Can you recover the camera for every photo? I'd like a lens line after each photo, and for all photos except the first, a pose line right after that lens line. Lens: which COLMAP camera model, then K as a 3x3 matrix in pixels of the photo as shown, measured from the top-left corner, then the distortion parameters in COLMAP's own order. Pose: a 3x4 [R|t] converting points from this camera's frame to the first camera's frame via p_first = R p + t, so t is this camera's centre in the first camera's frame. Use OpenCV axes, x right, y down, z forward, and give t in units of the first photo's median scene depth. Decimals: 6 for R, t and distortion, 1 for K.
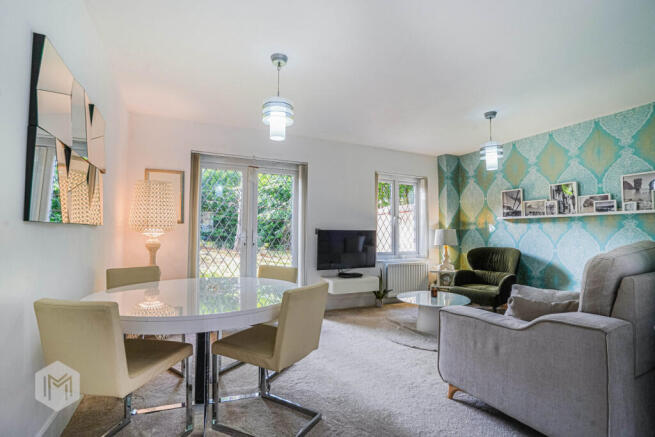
lens RADIAL K [[303.3, 0, 329.4], [0, 303.3, 220.6], [0, 0, 1]] dist [-0.018526, 0.003177]
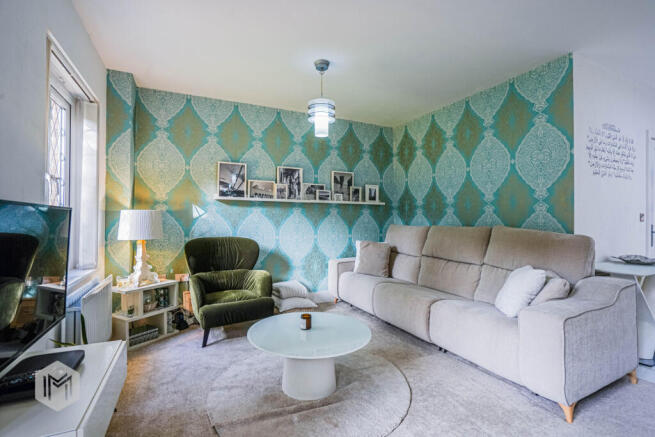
lens RADIAL K [[303.3, 0, 329.1], [0, 303.3, 223.2], [0, 0, 1]] dist [-0.018526, 0.003177]
pose [[0.015793, -0.000891, 0.999875, -0.193603], [-0.044089, 0.999026, 0.001587, 0.047041], [-0.998903, -0.044109, 0.015738, 0.821101]]
